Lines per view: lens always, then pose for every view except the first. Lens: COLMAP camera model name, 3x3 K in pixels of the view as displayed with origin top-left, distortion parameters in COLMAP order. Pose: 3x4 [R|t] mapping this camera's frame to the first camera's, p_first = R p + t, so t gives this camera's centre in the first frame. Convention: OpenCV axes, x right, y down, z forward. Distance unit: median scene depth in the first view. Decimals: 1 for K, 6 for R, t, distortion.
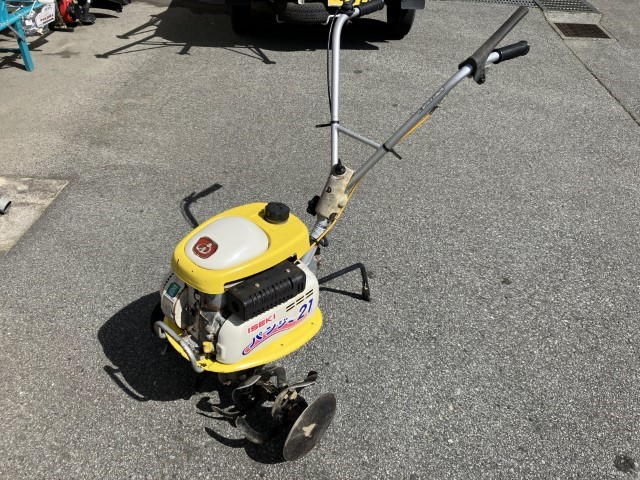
lens RADIAL K [[518.0, 0, 320.0], [0, 518.0, 240.0], [0, 0, 1]] dist [0.037247, -0.065781]
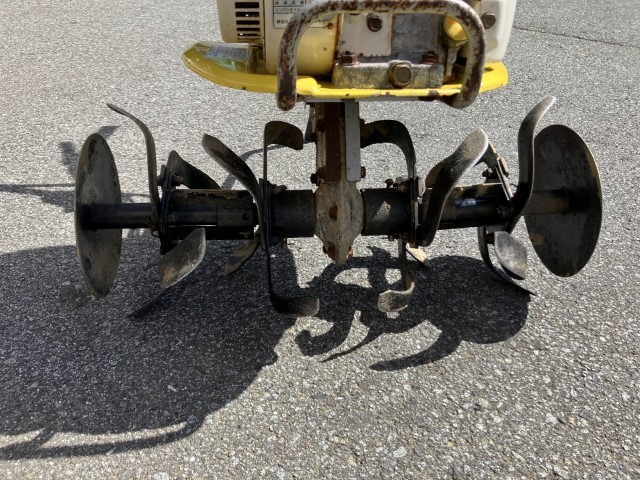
lens RADIAL K [[517.4, 0, 304.8], [0, 517.4, 240.0], [0, 0, 1]] dist [0.052227, -0.049416]
pose [[0.675995, -0.431492, 0.597365, -0.403704], [0.476682, 0.874242, 0.092060, 0.182516], [-0.561965, 0.222521, 0.796668, 0.592421]]
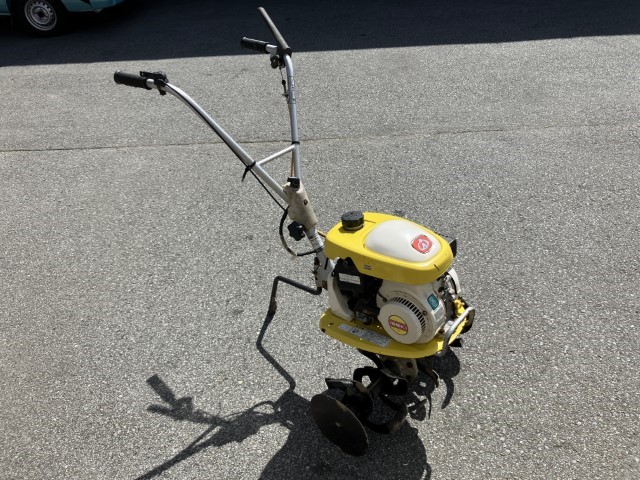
lens RADIAL K [[522.0, 0, 318.2], [0, 522.0, 242.3], [0, 0, 1]] dist [0.043889, -0.060835]
pose [[-0.041910, -0.594008, 0.803367, -0.771581], [0.662240, 0.585556, 0.467507, -0.457719], [-0.748119, 0.551614, 0.368835, 0.525987]]
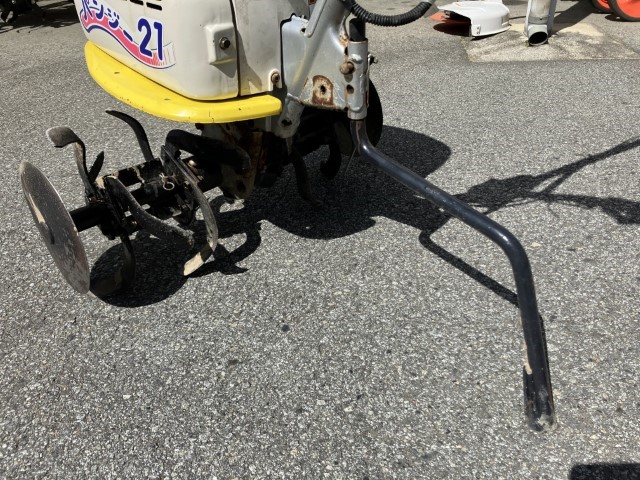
lens RADIAL K [[522.0, 0, 318.2], [0, 522.0, 242.3], [0, 0, 1]] dist [0.043889, -0.060835]
pose [[-0.055870, 0.513902, -0.856028, 0.349656], [-0.570098, 0.687442, 0.449903, -0.023373], [0.819675, 0.513155, 0.254567, 0.872622]]
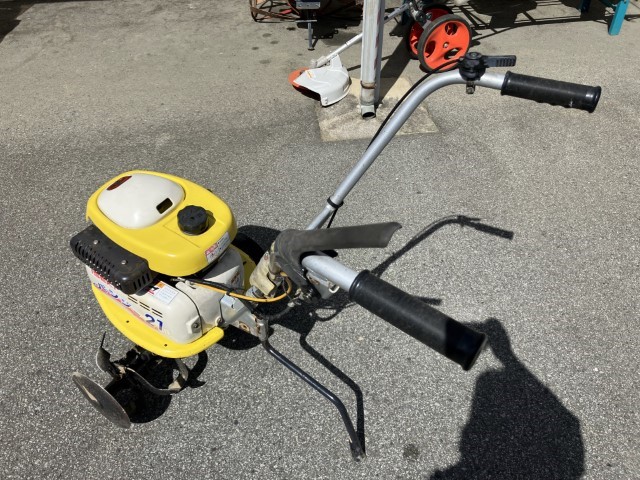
lens RADIAL K [[518.0, 0, 320.0], [0, 518.0, 240.0], [0, 0, 1]] dist [0.037247, -0.065781]
pose [[0.189561, 0.654818, -0.731628, 0.456875], [-0.585331, 0.673621, 0.451245, -0.411737], [0.788324, 0.342706, 0.510978, 0.579146]]
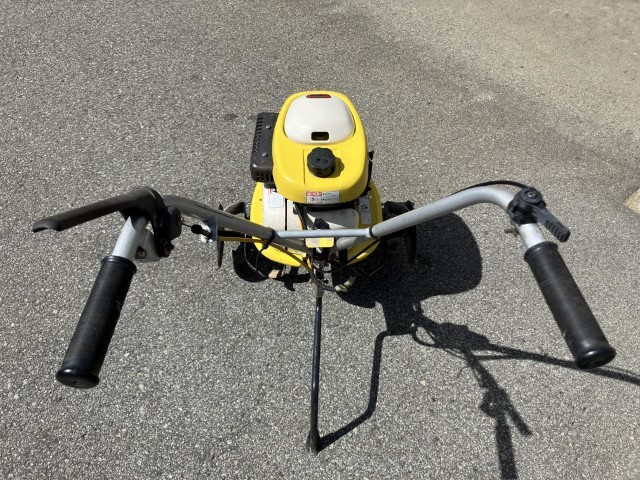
lens RADIAL K [[520.5, 0, 322.0], [0, 520.5, 235.3], [0, 0, 1]] dist [0.044613, -0.065828]
pose [[-0.703613, 0.514144, -0.490494, 0.320420], [-0.482670, 0.160777, 0.860918, -0.616883], [0.521496, 0.842500, 0.135037, 0.766388]]
